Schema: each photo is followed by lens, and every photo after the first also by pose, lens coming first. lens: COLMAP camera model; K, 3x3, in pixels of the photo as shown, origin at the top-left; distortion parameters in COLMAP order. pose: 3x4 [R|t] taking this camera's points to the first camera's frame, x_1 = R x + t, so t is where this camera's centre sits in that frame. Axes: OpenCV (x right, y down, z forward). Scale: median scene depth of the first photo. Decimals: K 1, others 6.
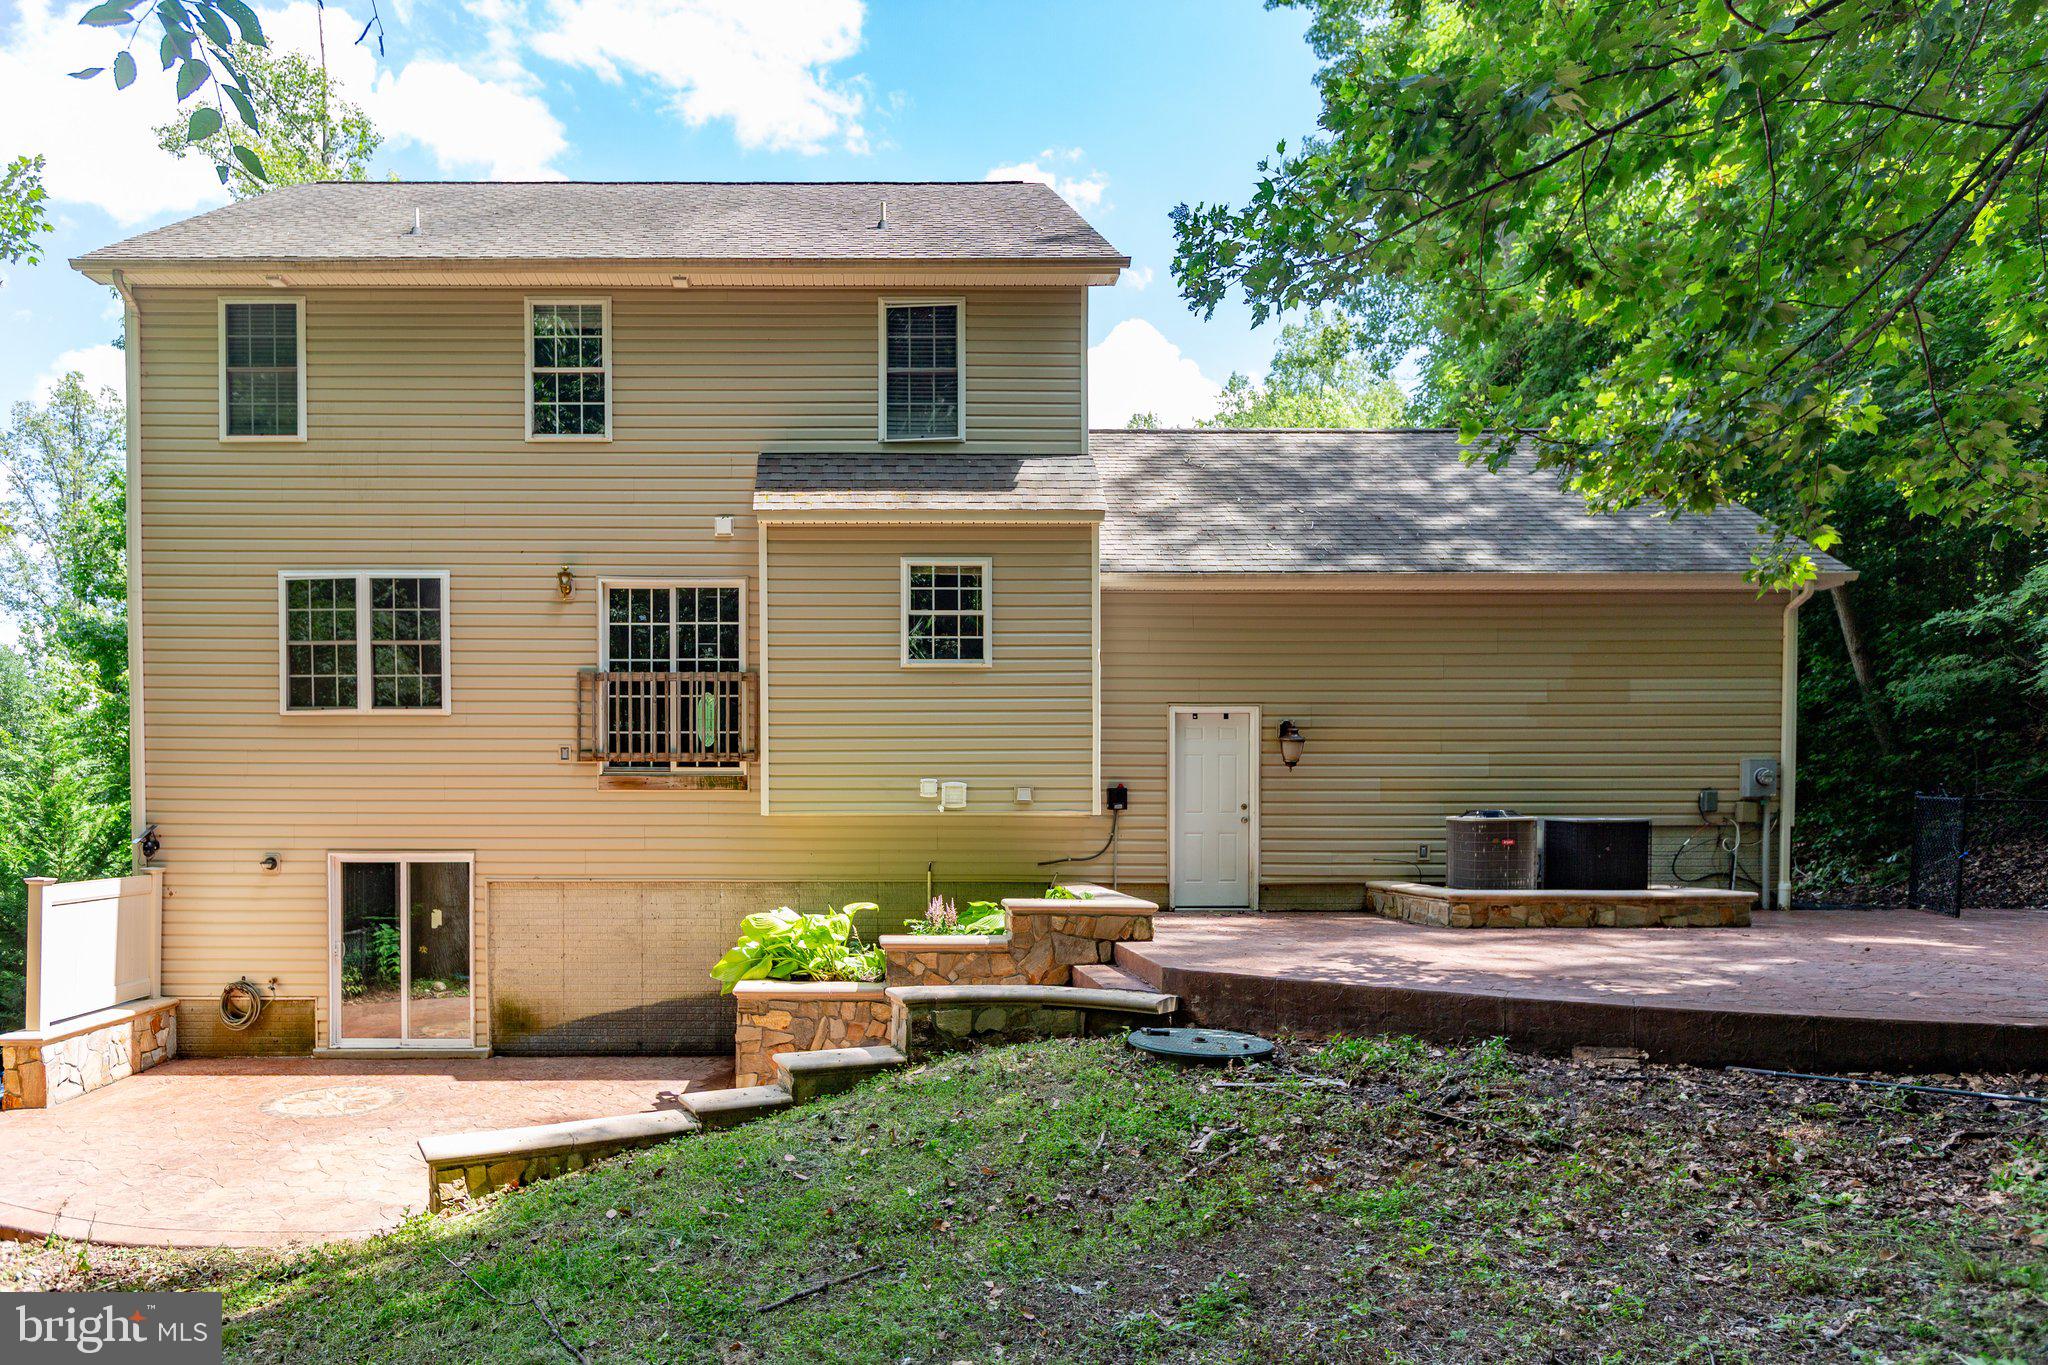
lens RADIAL K [[1211.4, 0, 787.2], [0, 1211.4, 840.1], [0, 0, 1]] dist [0.005132, 0.000362]
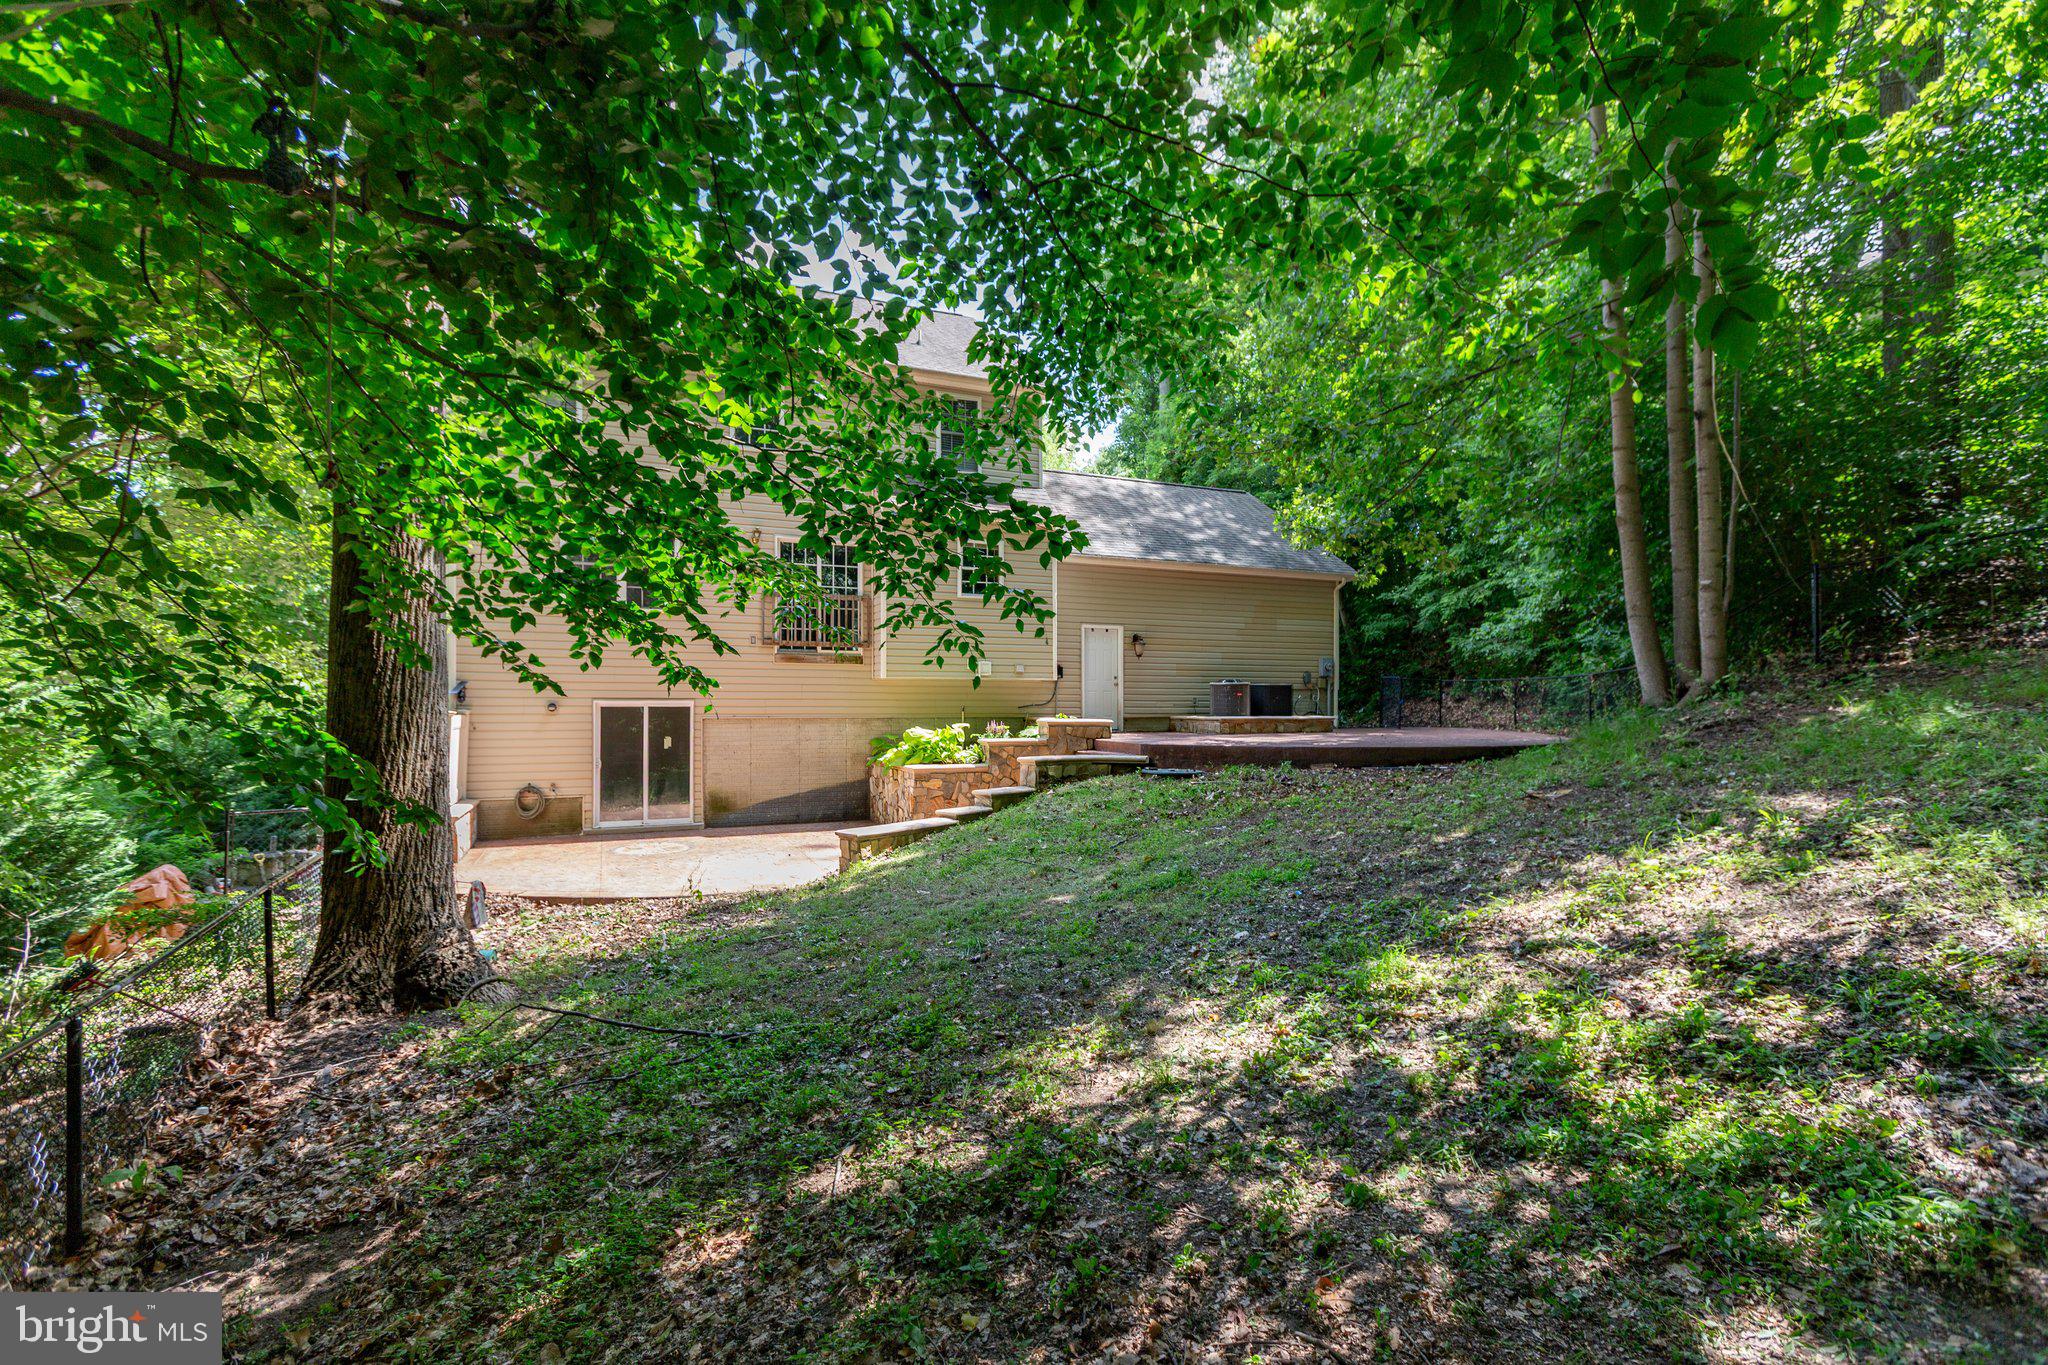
lens RADIAL K [[977.0, 0, 948.0], [0, 977.0, 692.7], [0, 0, 1]] dist [-0.001136, -0.000257]
pose [[0.927897, 0.008109, 0.372748, -0.434842], [0.005476, 0.999359, -0.035374, 0.048128], [-0.372796, 0.034865, 0.927258, -0.325829]]
